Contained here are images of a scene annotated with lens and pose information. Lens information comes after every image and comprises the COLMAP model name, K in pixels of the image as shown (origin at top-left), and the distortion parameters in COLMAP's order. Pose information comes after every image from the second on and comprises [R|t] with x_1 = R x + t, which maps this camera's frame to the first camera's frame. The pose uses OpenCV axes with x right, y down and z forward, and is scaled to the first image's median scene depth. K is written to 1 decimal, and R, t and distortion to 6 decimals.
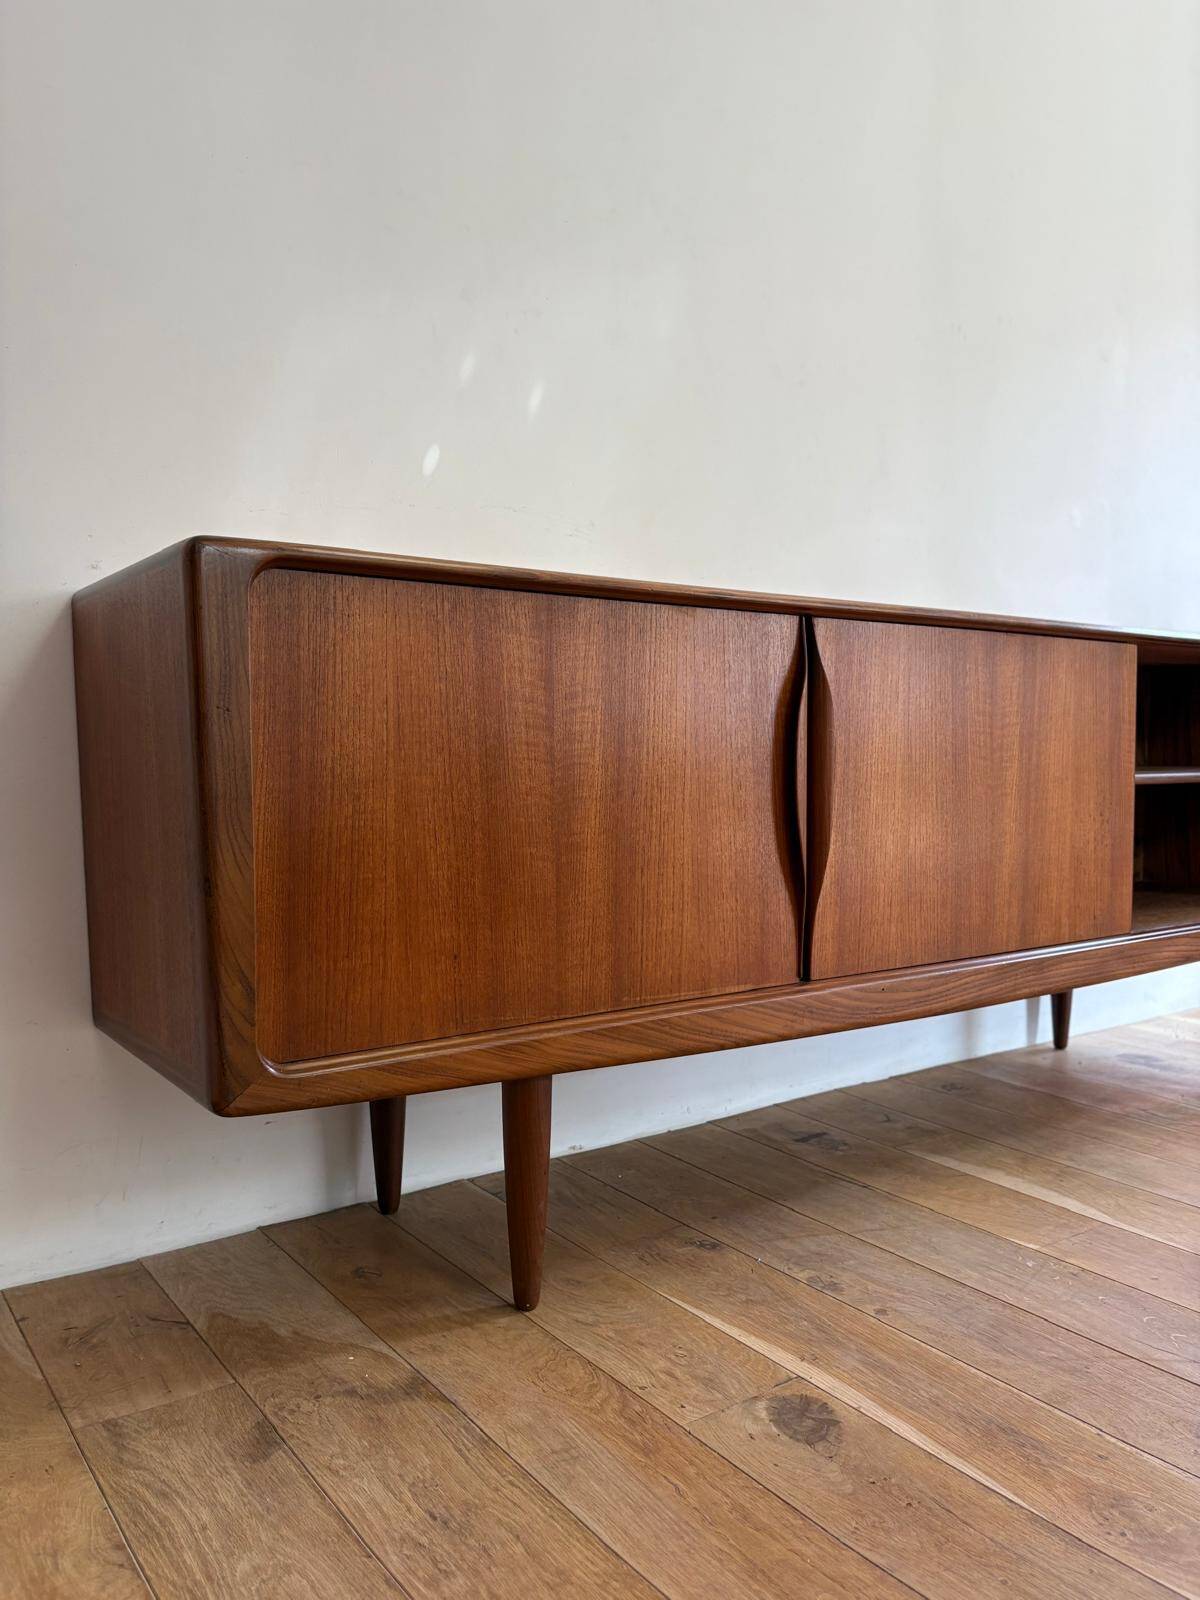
lens RADIAL K [[1225.3, 0, 598.5], [0, 1225.3, 807.3], [0, 0, 1]] dist [0.018768, -0.004921]
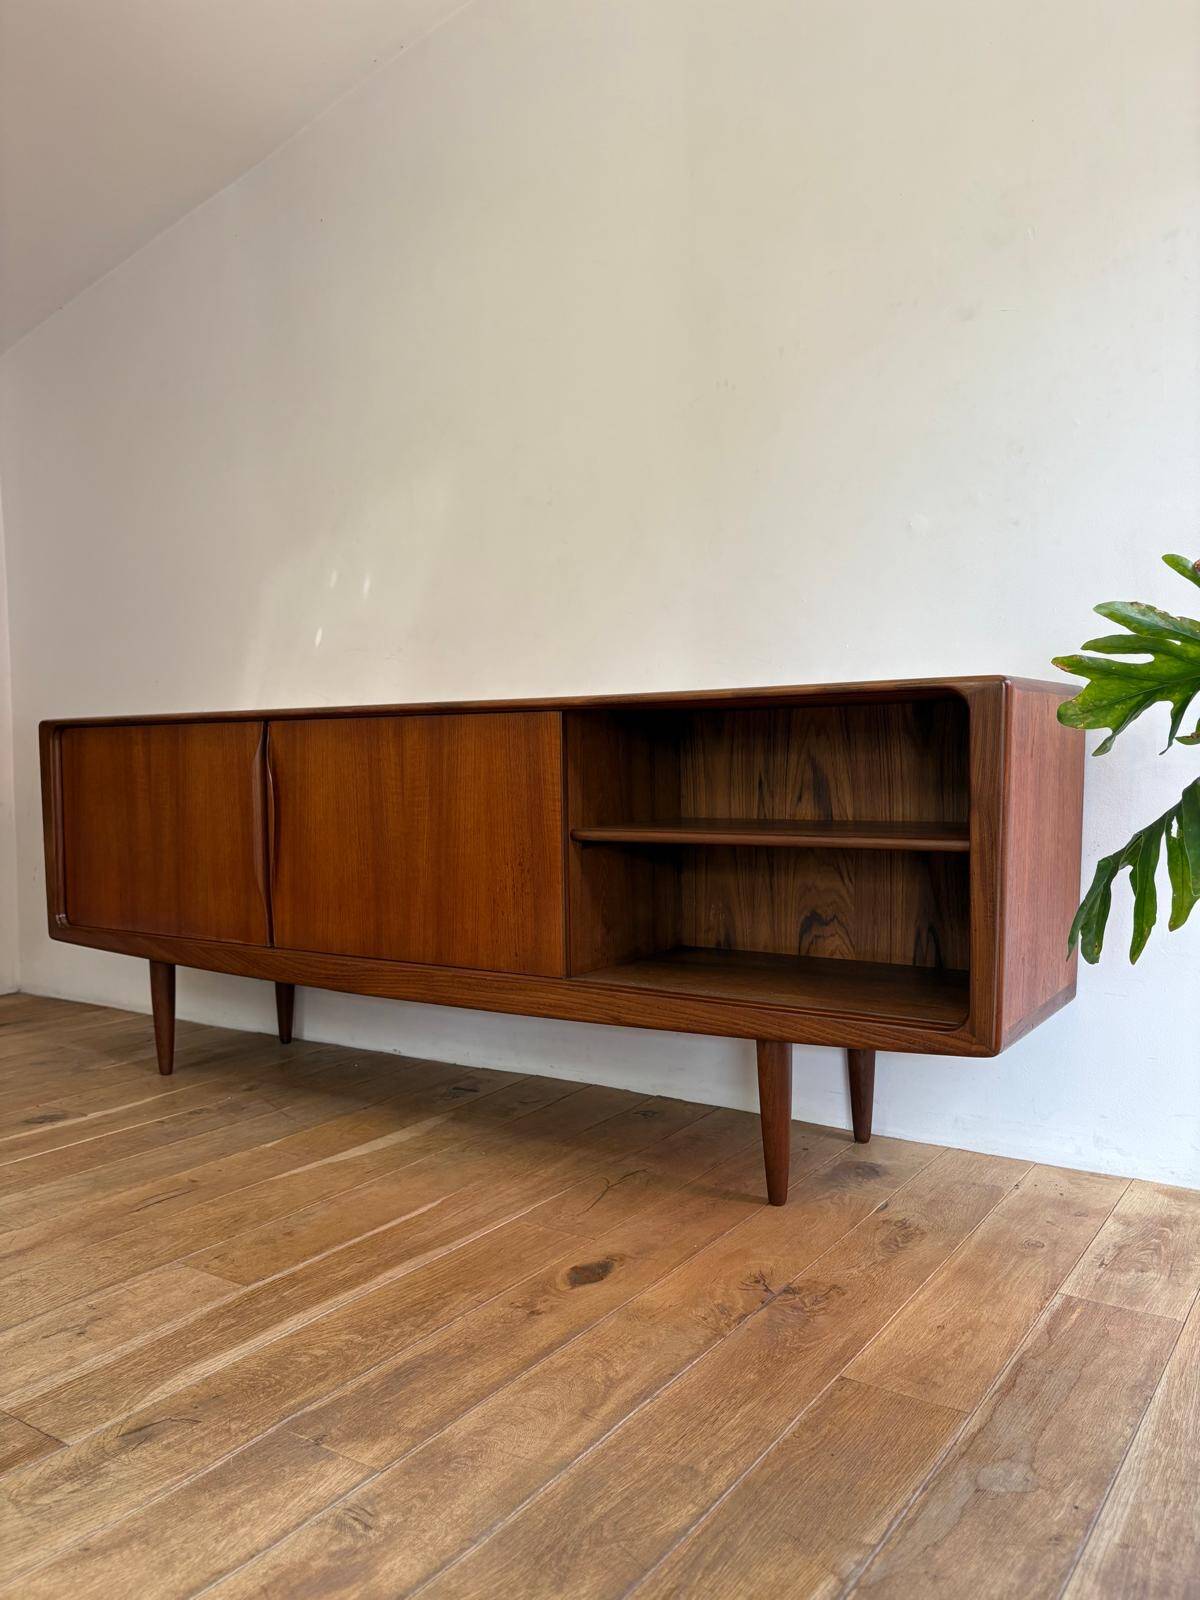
lens RADIAL K [[1225.3, 0, 598.5], [0, 1225.3, 807.3], [0, 0, 1]] dist [0.018768, -0.004921]
pose [[0.352585, 0.039064, -0.934964, 2.081041], [-0.028868, 0.999107, 0.030858, -0.117955], [0.935334, 0.016110, 0.353398, 0.945477]]
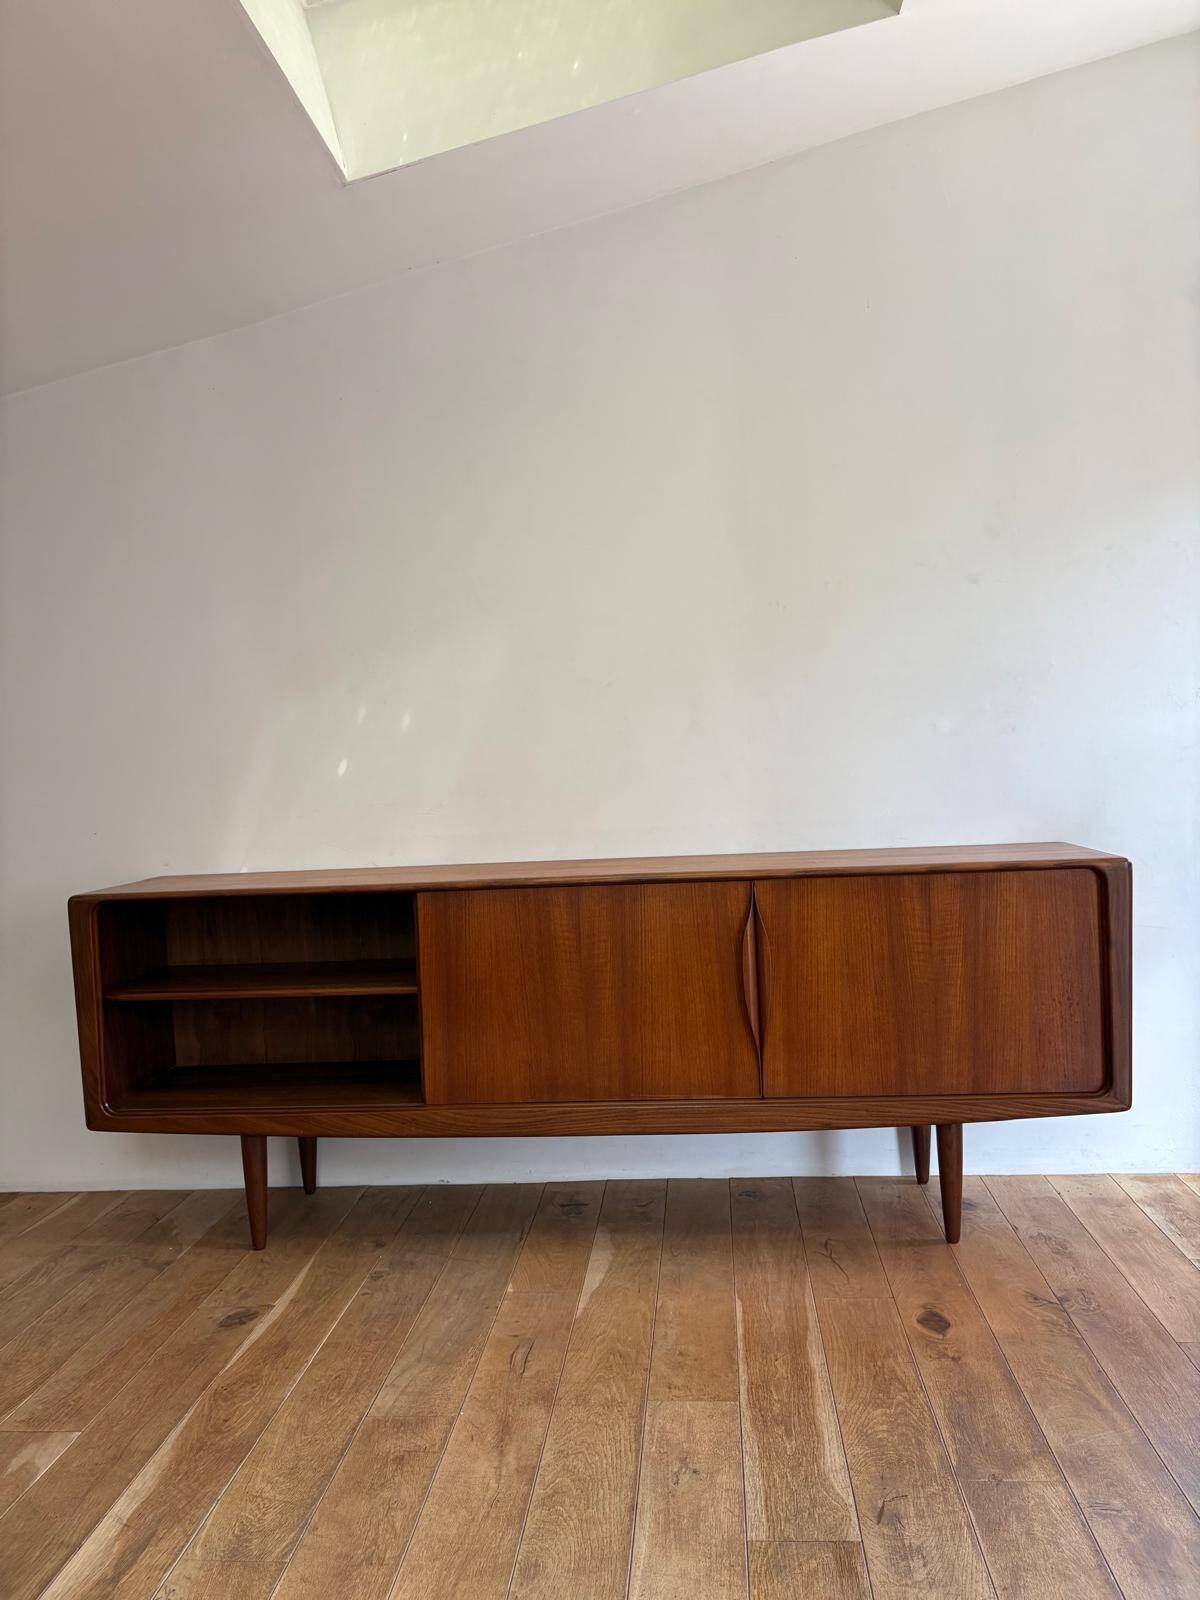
lens RADIAL K [[1225.3, 0, 598.5], [0, 1225.3, 807.3], [0, 0, 1]] dist [0.018768, -0.004921]
pose [[0.762633, -0.007313, -0.646791, 1.669620], [0.012737, 0.999912, 0.003713, -0.314899], [0.646707, -0.011070, 0.762659, -0.164050]]
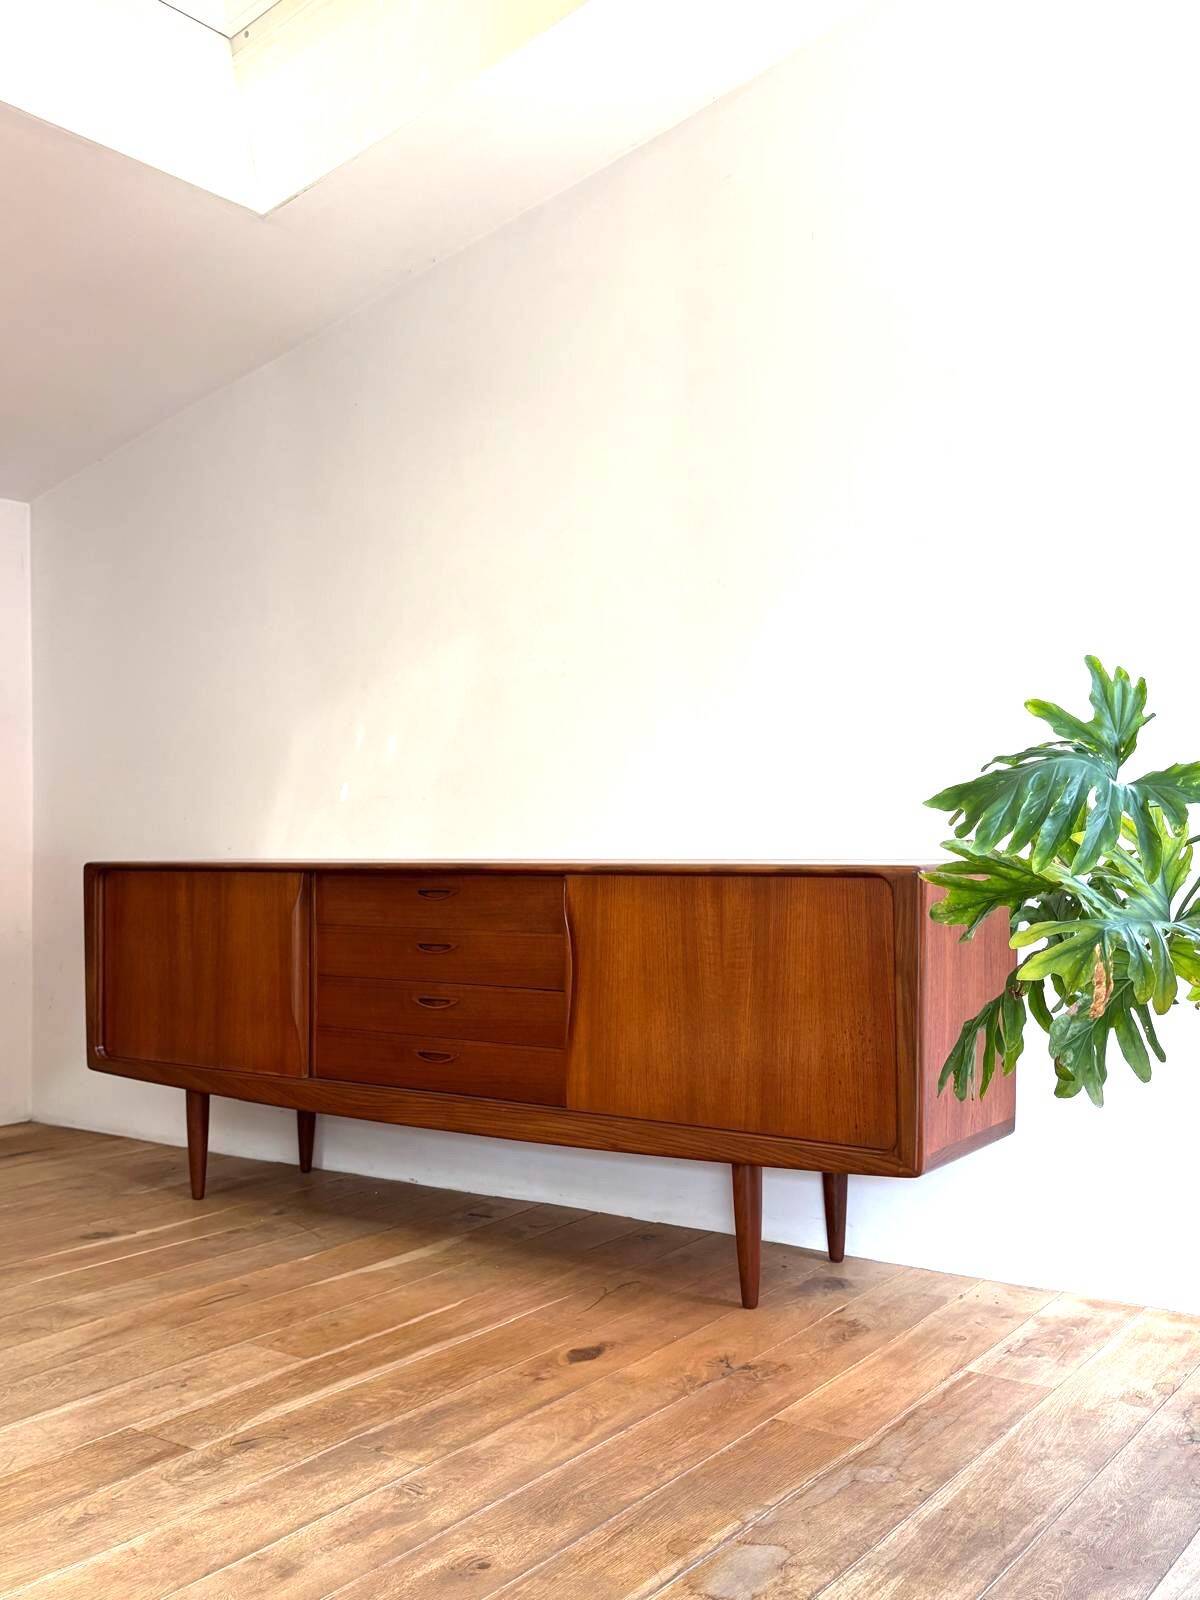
lens RADIAL K [[1526.7, 0, 600.5], [0, 1526.7, 804.8], [0, 0, 1]] dist [0.010706, 0.006108]
pose [[0.331302, -0.018817, -0.943337, 2.727550], [-0.035021, 0.998867, -0.032224, -0.223562], [0.942874, 0.043712, 0.330268, 0.750915]]
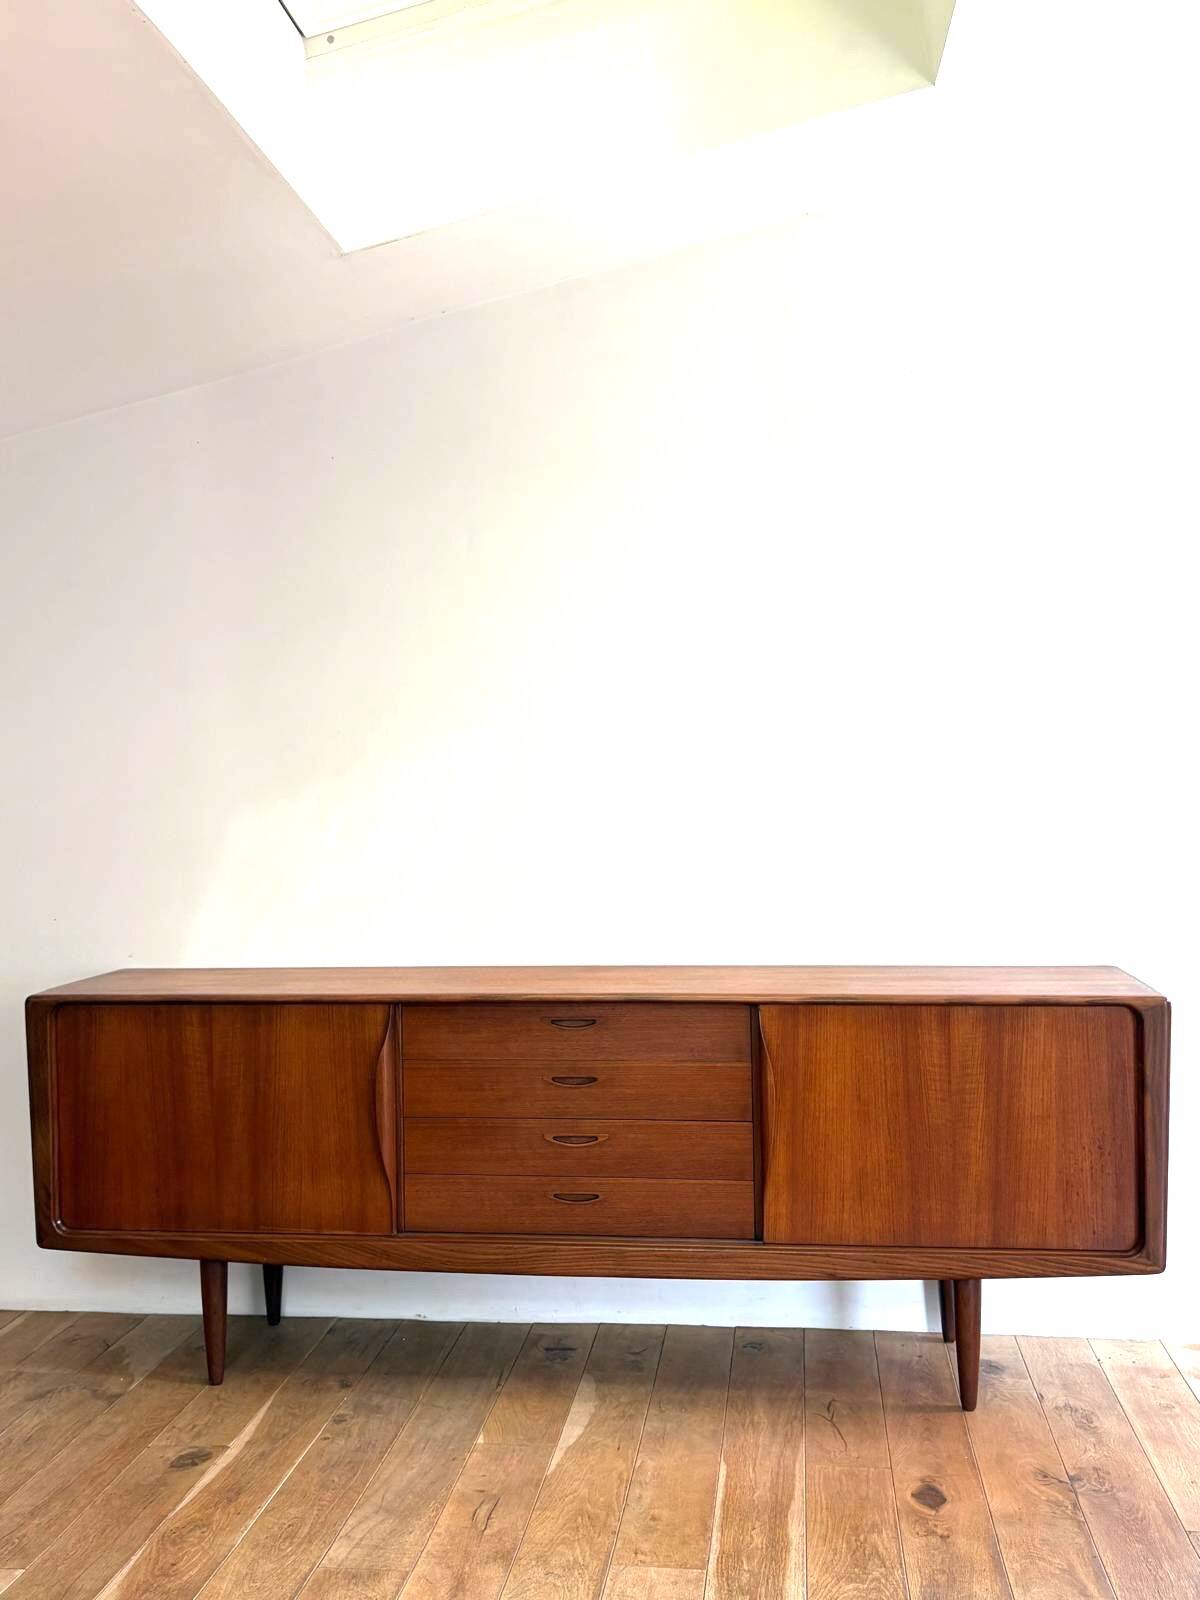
lens RADIAL K [[1526.7, 0, 600.5], [0, 1526.7, 804.8], [0, 0, 1]] dist [0.010706, 0.006108]
pose [[0.736989, 0.000030, -0.675905, 1.930289], [-0.015880, 0.999725, -0.017271, -0.435981], [0.675718, 0.023462, 0.736787, -0.327688]]
